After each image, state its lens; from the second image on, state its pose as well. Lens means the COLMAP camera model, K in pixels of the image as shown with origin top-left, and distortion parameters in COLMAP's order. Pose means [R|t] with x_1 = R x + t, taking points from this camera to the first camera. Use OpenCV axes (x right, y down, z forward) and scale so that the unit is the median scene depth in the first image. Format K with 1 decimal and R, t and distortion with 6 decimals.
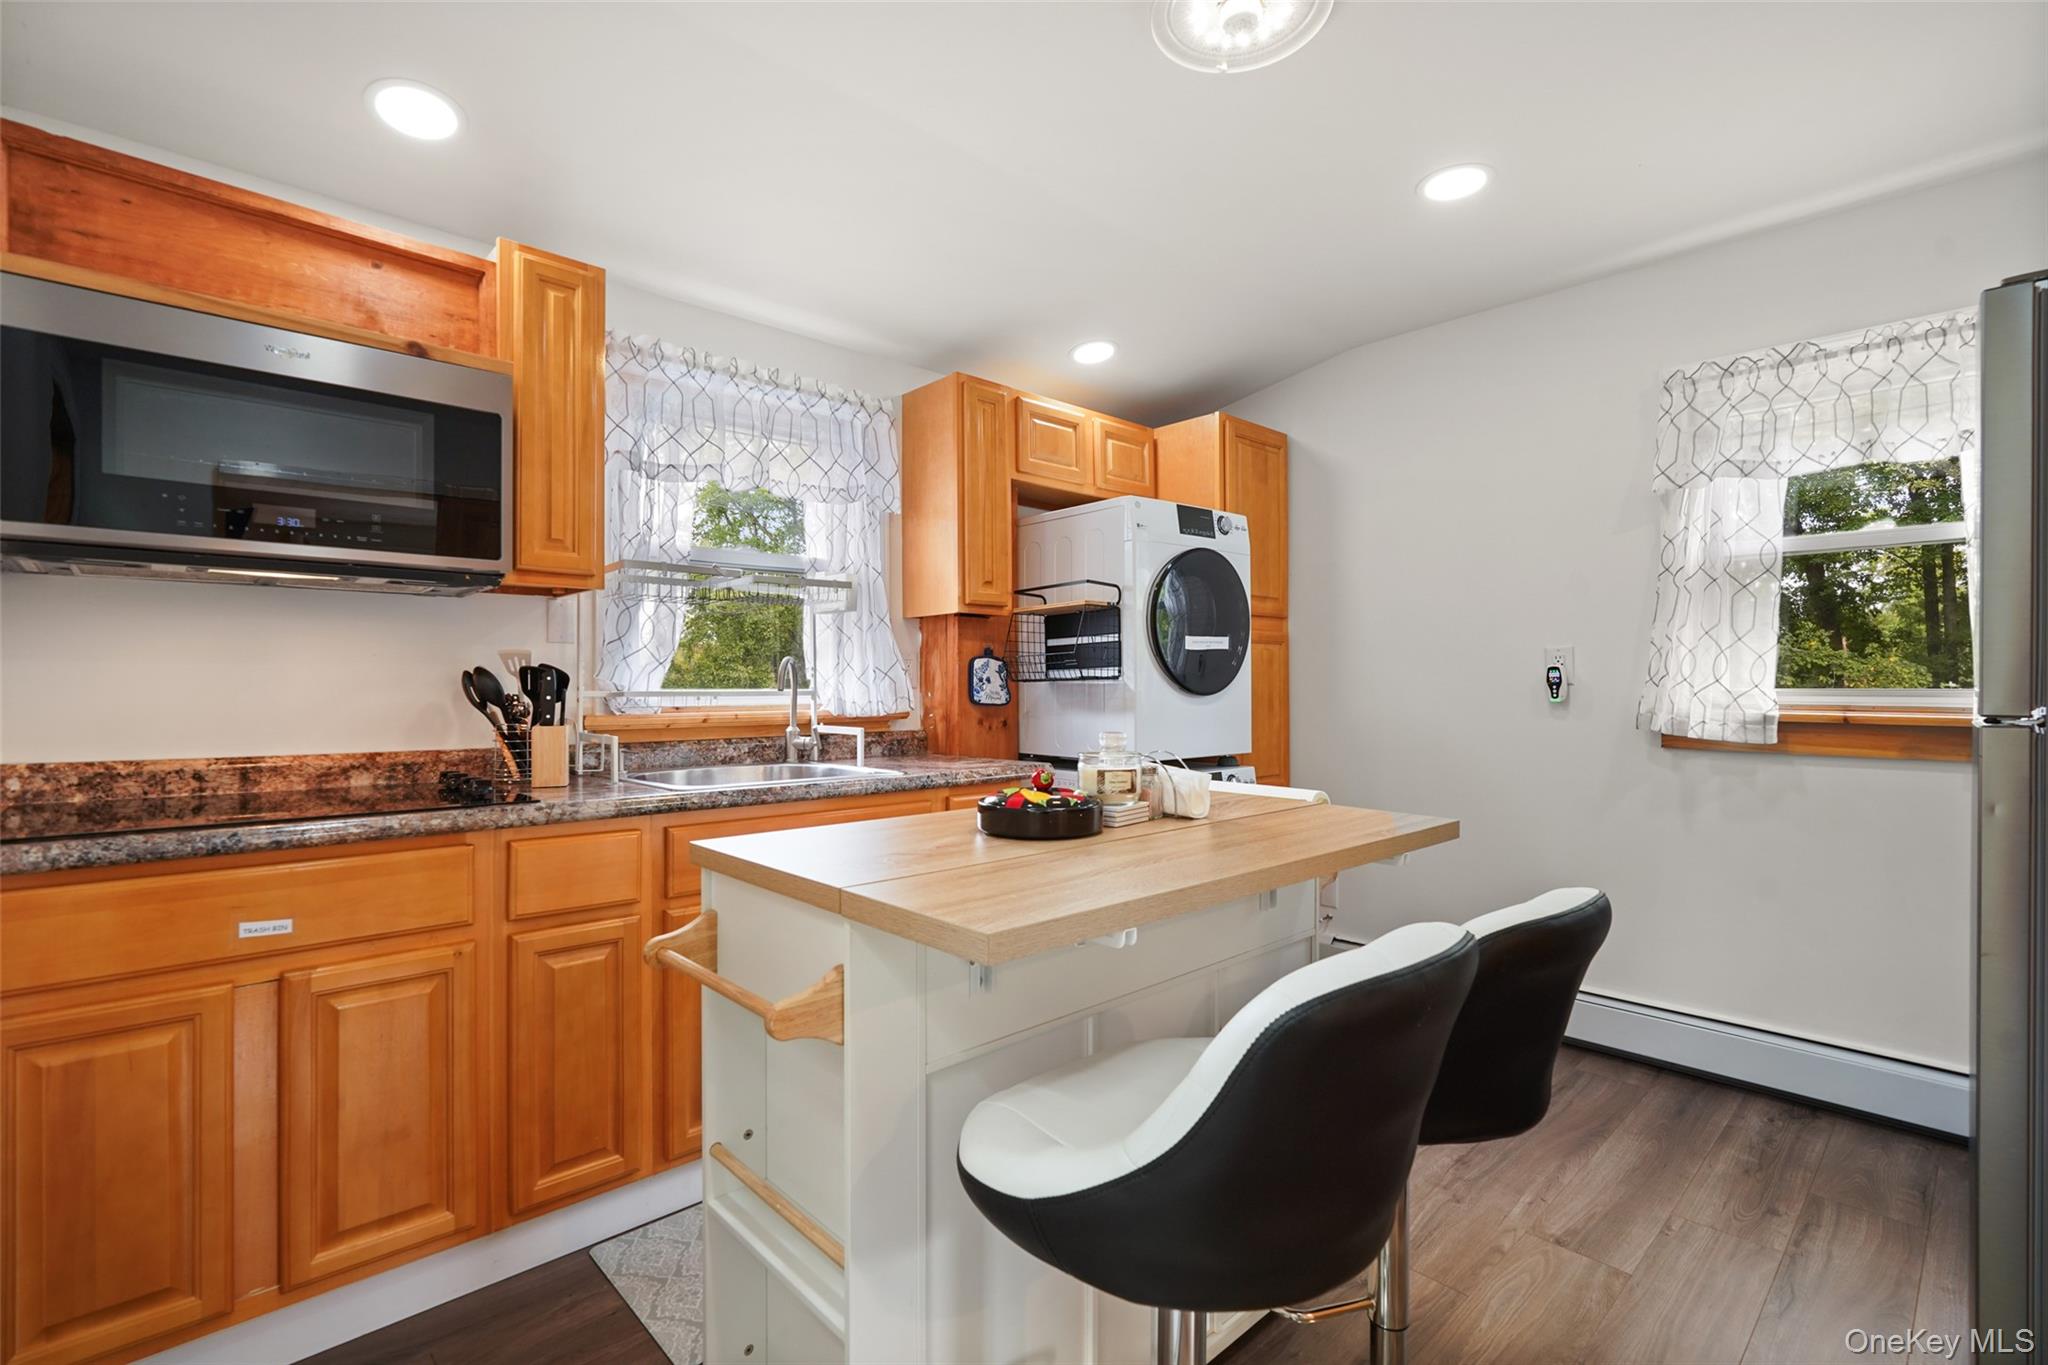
lens RADIAL K [[942.5, 0, 1023.8], [0, 942.5, 675.8], [0, 0, 1]] dist [-0.010751, 0.003619]
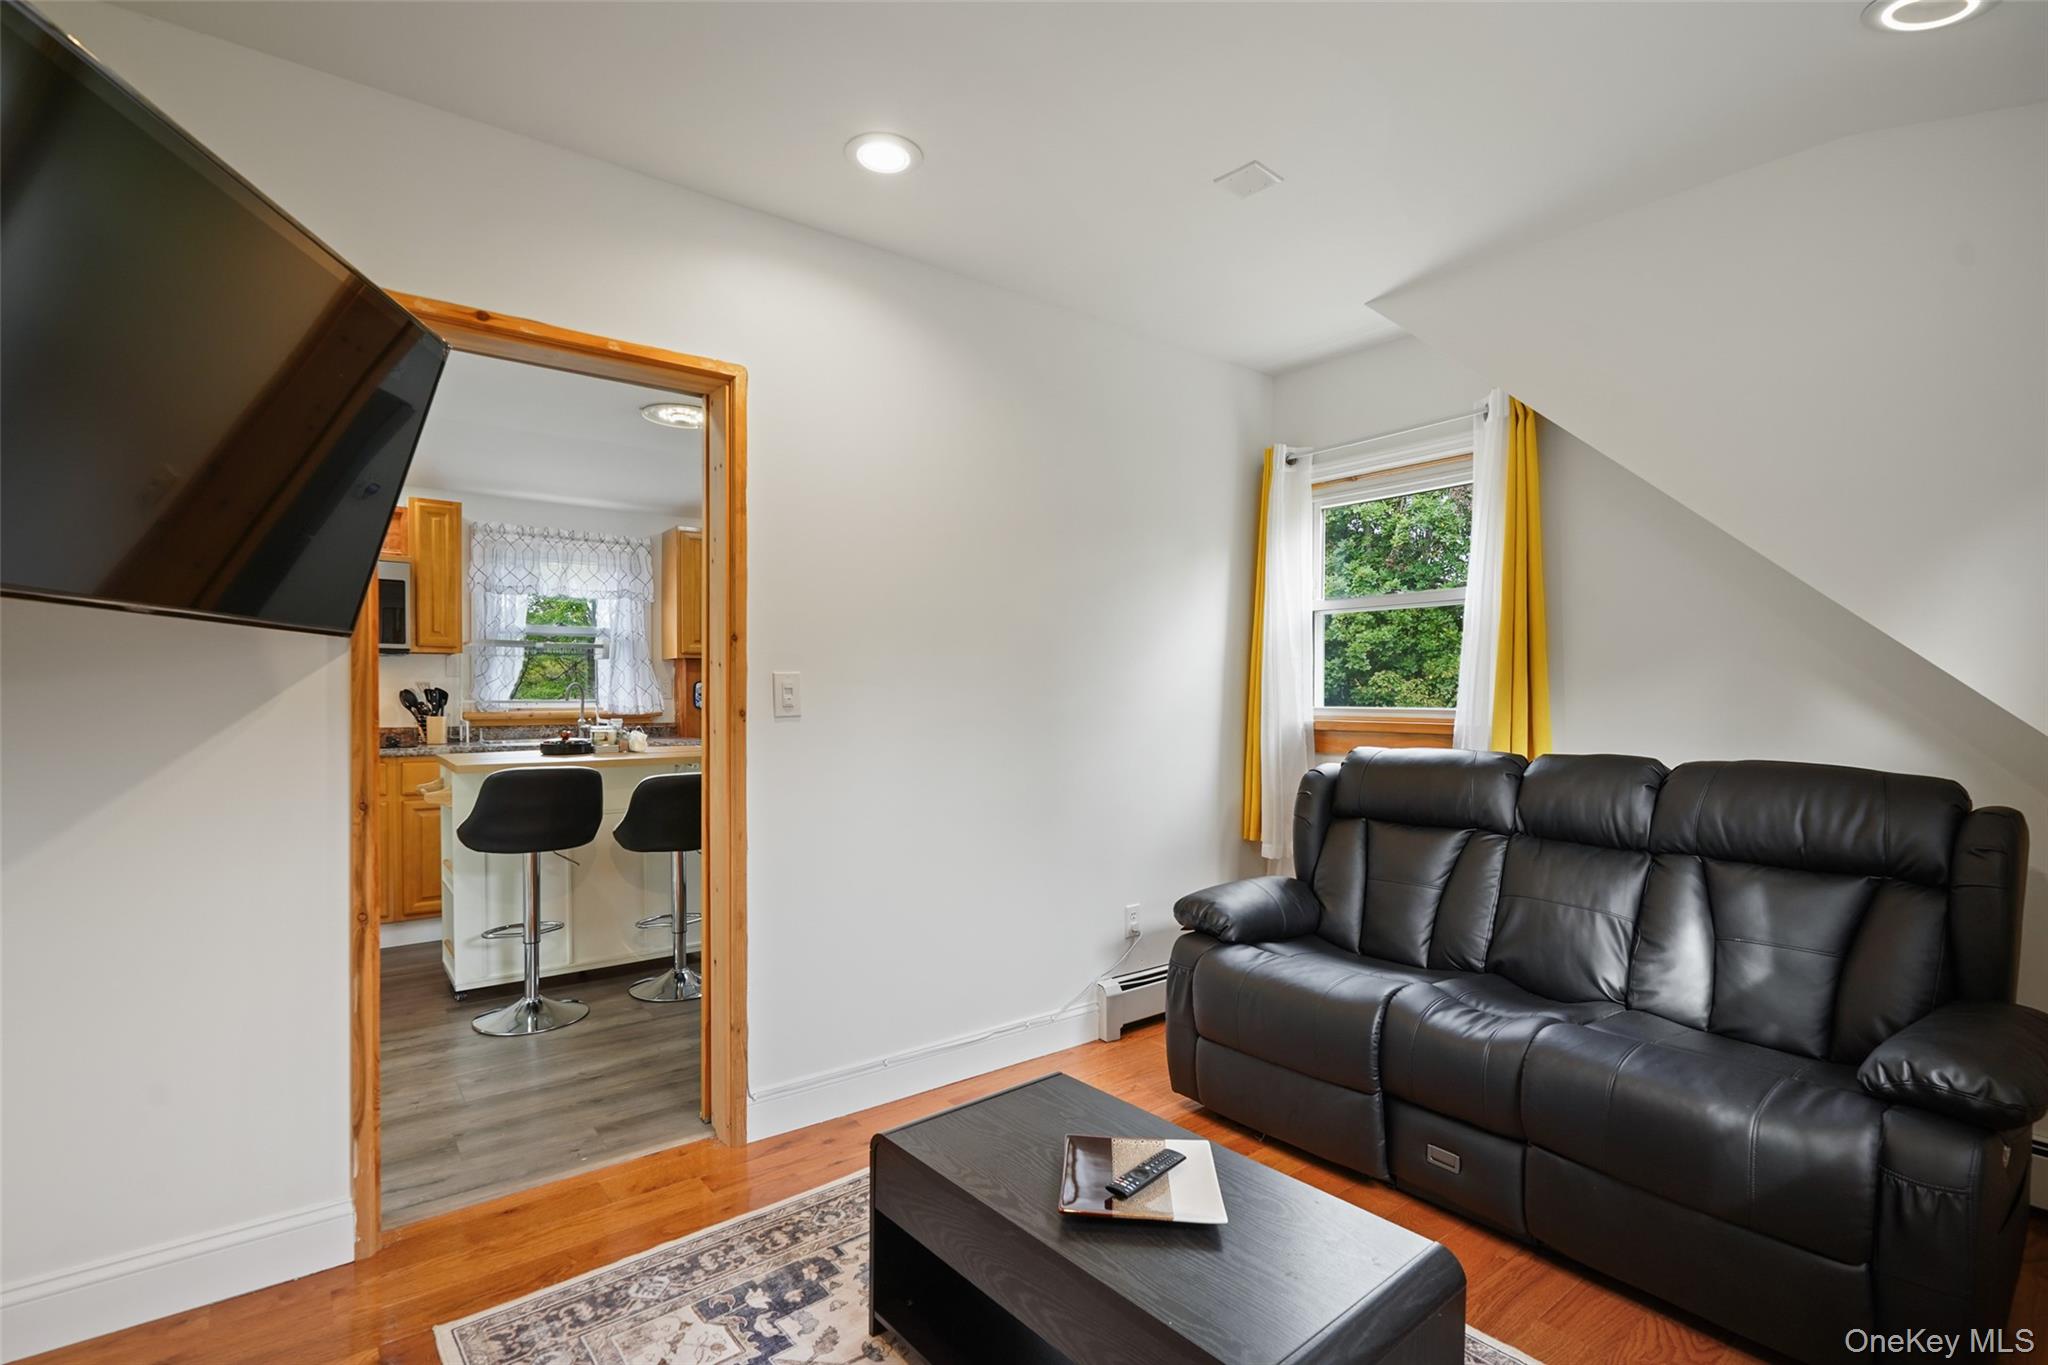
lens RADIAL K [[942.5, 0, 1017.7], [0, 942.5, 699.6], [0, 0, 1]] dist [-0.010751, 0.003619]
pose [[0.995042, 0.003224, -0.099407, 0.881634], [-0.001477, 0.999843, 0.017642, -0.021660], [0.099448, -0.017408, 0.994890, -0.863558]]
